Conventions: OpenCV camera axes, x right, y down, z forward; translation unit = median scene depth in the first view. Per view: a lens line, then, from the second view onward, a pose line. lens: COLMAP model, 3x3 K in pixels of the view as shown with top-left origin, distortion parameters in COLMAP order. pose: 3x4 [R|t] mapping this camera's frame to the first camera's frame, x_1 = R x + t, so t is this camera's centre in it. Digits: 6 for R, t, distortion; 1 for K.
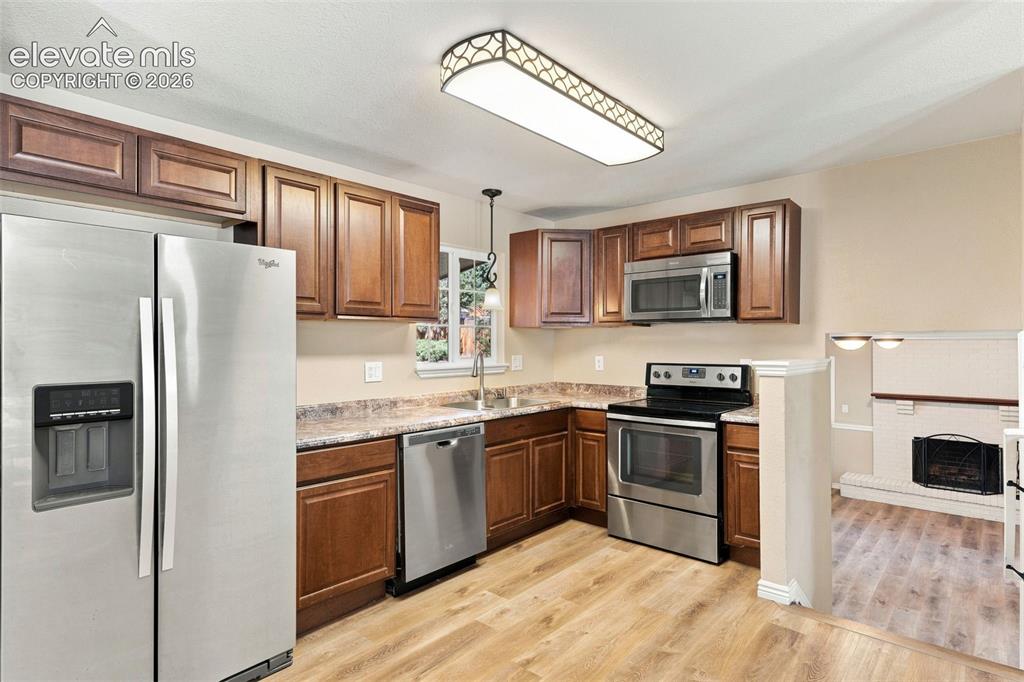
lens RADIAL K [[541.2, 0, 509.1], [0, 541.2, 342.2], [0, 0, 1]] dist [0.004407, 0.001459]
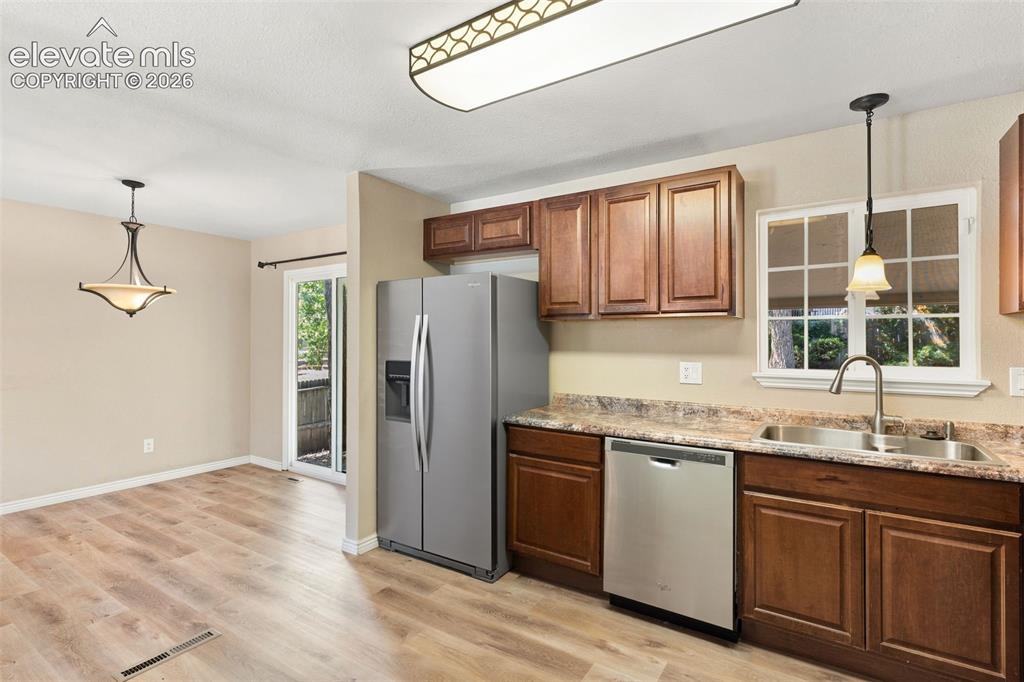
lens RADIAL K [[494.3, 0, 513.3], [0, 494.3, 335.2], [0, 0, 1]] dist [0.002389, -0.000977]
pose [[0.149402, -0.005902, -0.988759, 0.501606], [-0.001550, 0.999980, -0.006203, -0.003523], [0.988775, 0.002460, 0.149389, 0.541535]]
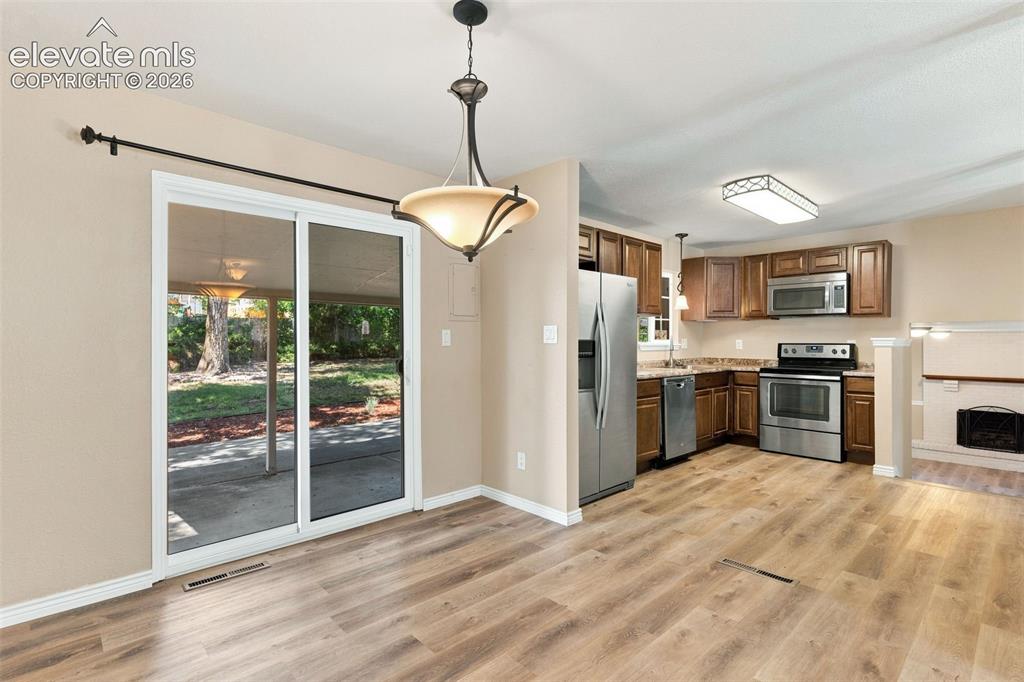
lens RADIAL K [[489.0, 0, 507.5], [0, 489.0, 340.7], [0, 0, 1]] dist [0.001919, 0.000467]
pose [[0.995938, 0.004370, -0.089931, -0.436587], [-0.004299, 0.999990, 0.000983, 0.036769], [0.089934, -0.000593, 0.995948, -0.510464]]
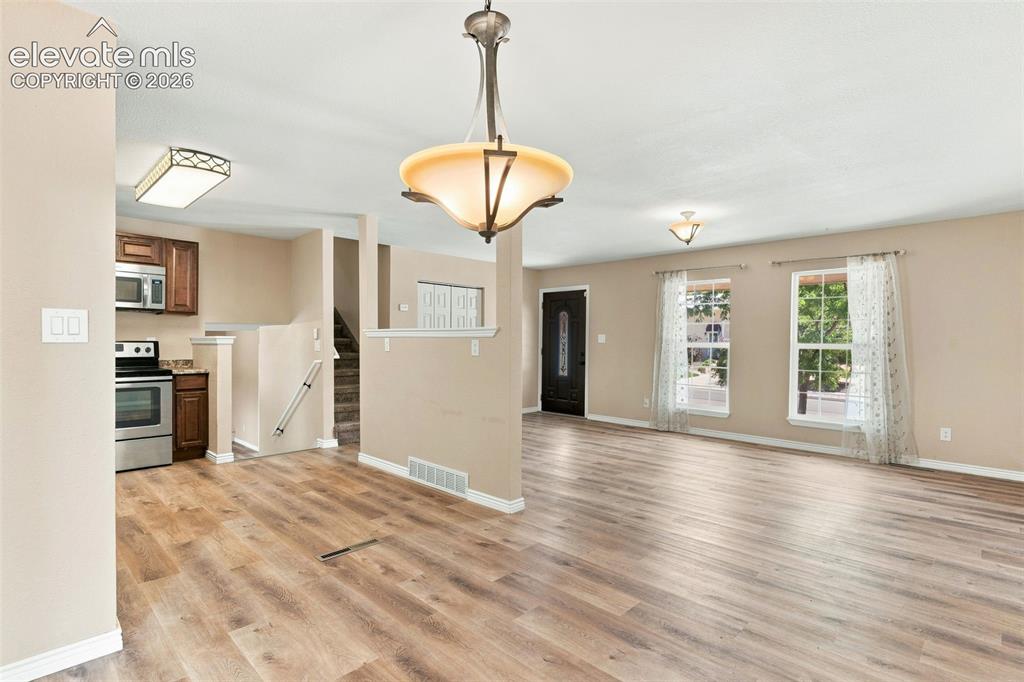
lens RADIAL K [[500.2, 0, 518.8], [0, 500.2, 347.4], [0, 0, 1]] dist [-0.000006, 0.000102]
pose [[0.040225, -0.008331, 0.999156, -0.922212], [-0.007470, 0.999935, 0.008639, 0.039882], [-0.999163, -0.007811, 0.040160, -0.068540]]
